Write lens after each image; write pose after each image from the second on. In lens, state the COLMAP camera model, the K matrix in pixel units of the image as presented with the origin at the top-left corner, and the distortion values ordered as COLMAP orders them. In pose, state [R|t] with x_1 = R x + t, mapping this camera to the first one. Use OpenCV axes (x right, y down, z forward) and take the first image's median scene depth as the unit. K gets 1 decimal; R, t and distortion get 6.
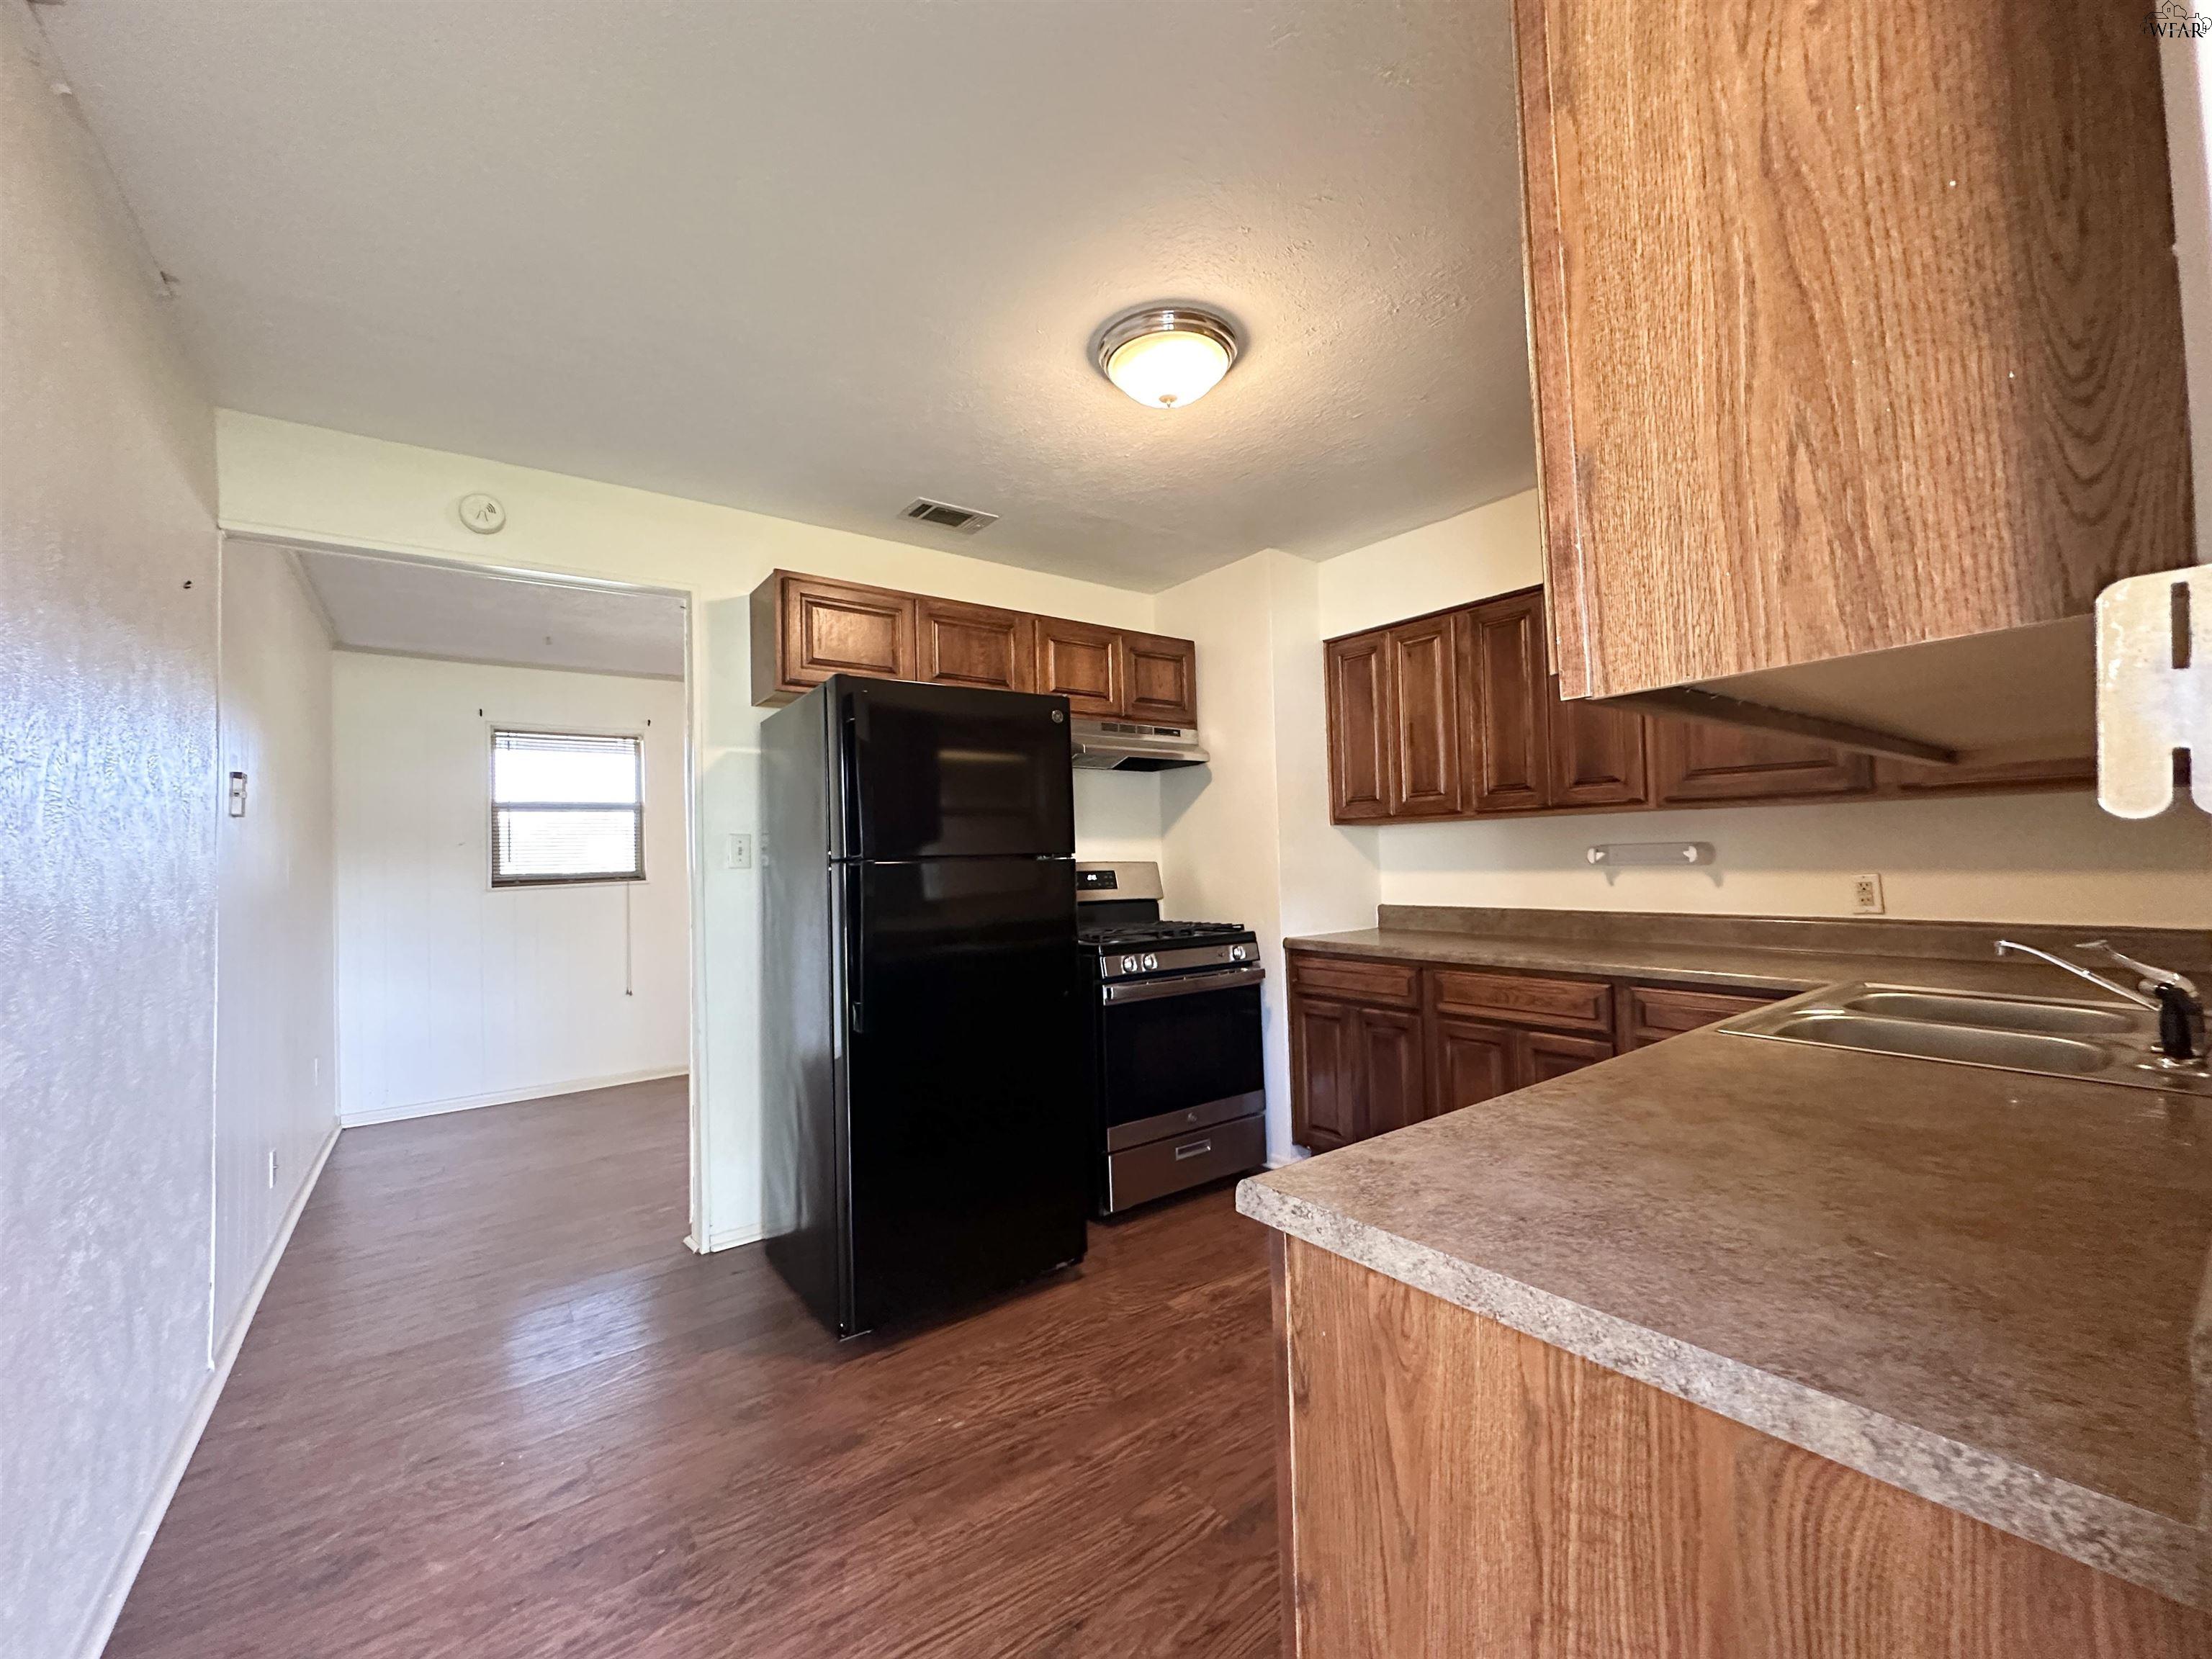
lens RADIAL K [[881.4, 0, 1102.8], [0, 881.4, 833.9], [0, 0, 1]] dist [-0.006600, 0.000189]
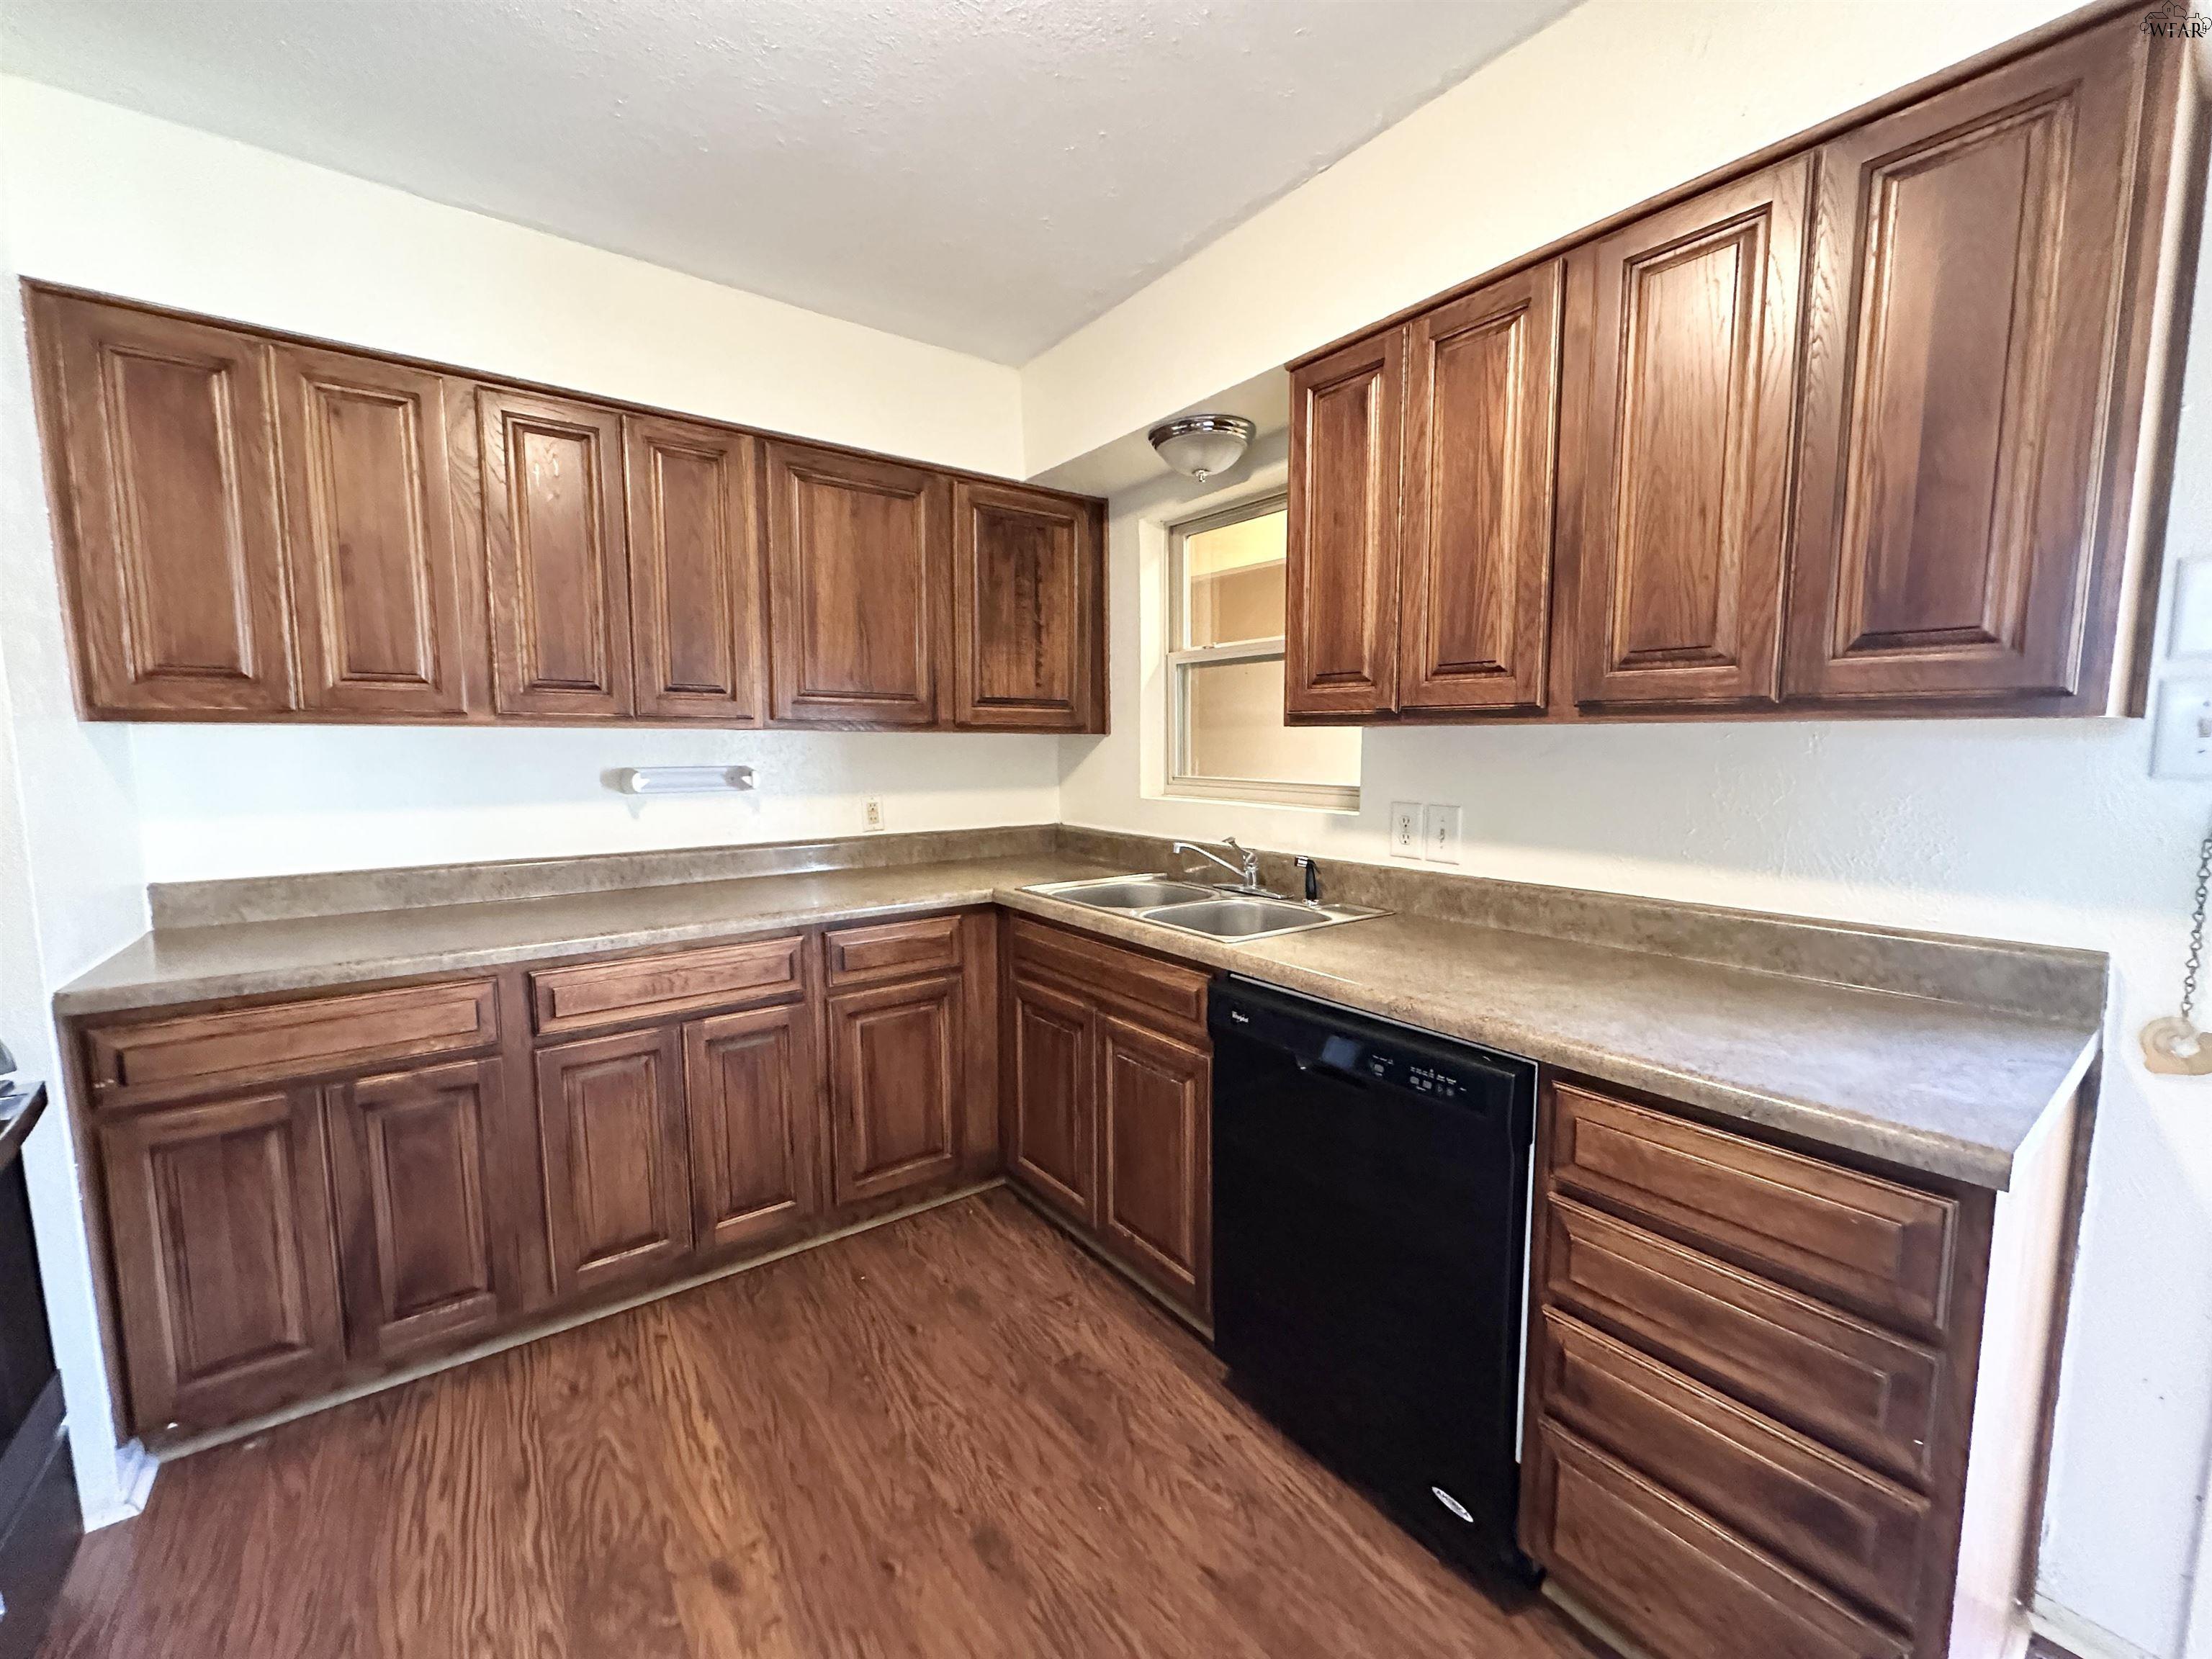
lens RADIAL K [[879.5, 0, 1104.8], [0, 879.5, 832.0], [0, 0, 1]] dist [-0.002263, 0.000079]
pose [[-0.000432, -0.077782, 0.996970, -0.217306], [-0.026968, 0.996609, 0.077742, -0.003537], [-0.999636, -0.026852, -0.002528, 0.564161]]
